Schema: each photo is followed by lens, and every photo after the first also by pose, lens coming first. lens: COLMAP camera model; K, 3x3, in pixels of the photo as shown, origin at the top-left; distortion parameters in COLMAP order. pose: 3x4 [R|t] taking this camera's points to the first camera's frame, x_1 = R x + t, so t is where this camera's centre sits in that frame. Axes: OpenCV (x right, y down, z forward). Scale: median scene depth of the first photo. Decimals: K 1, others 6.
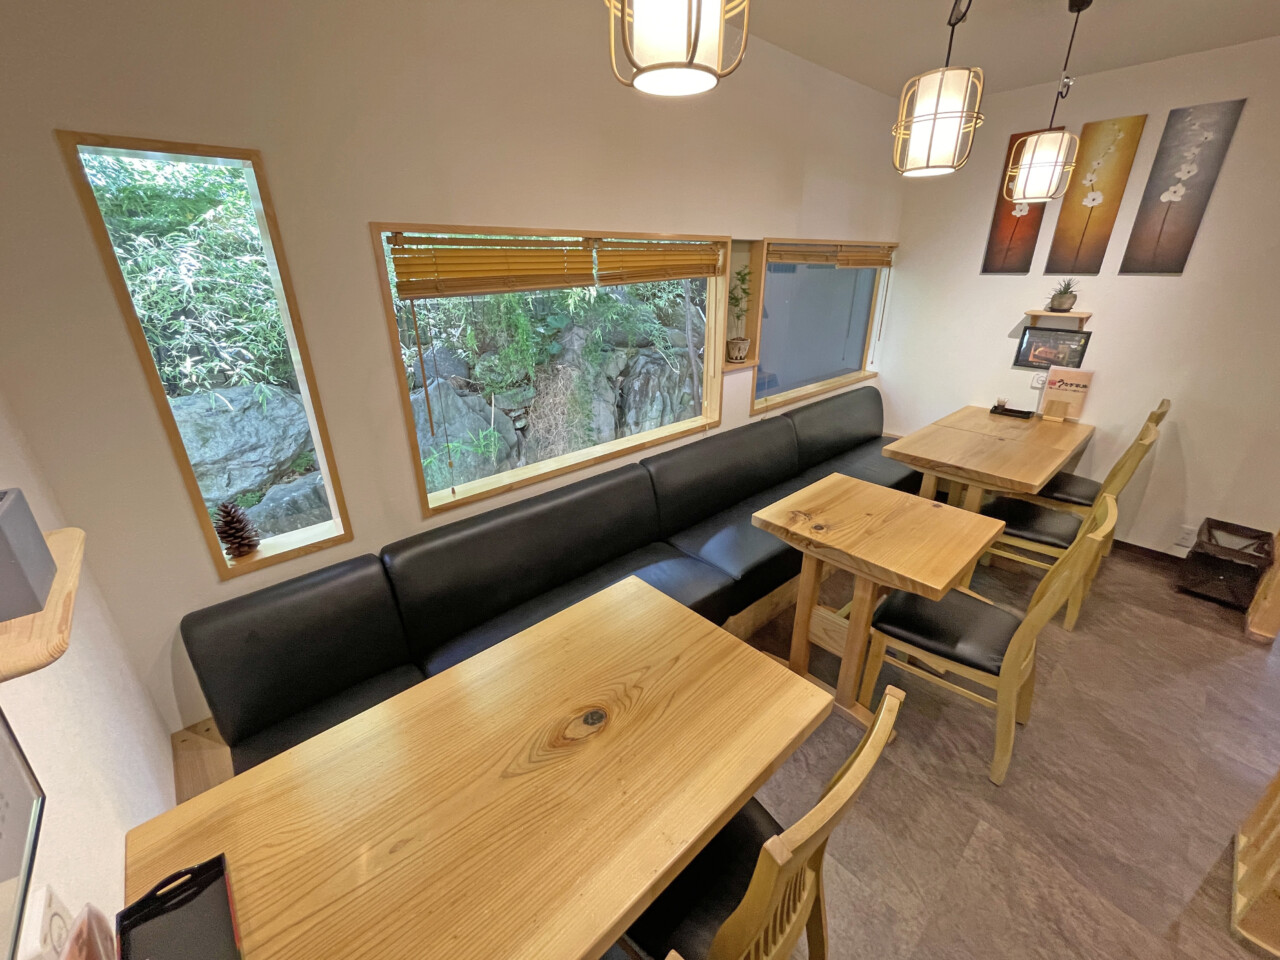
lens RADIAL K [[518.8, 0, 639.8], [0, 518.8, 480.0], [0, 0, 1]] dist [0.000596, -0.001102]
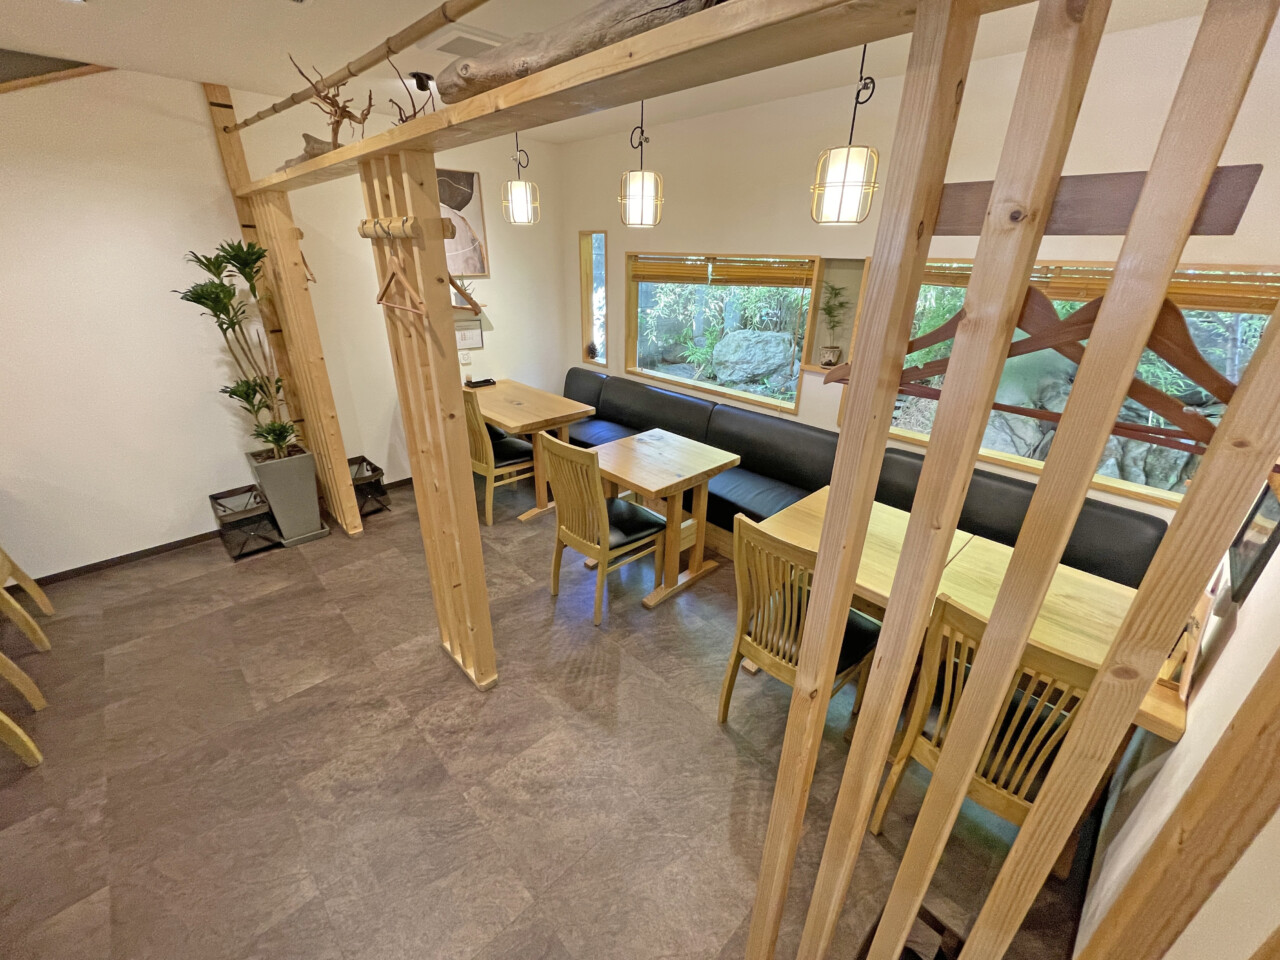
lens RADIAL K [[518.8, 0, 637.8], [0, 518.8, 481.7], [0, 0, 1]] dist [0.000596, -0.001102]
pose [[0.020196, 0.415625, -0.909312, 1.478727], [-0.402003, 0.836114, 0.373239, -0.315891], [0.915416, 0.358008, 0.183968, 0.589419]]
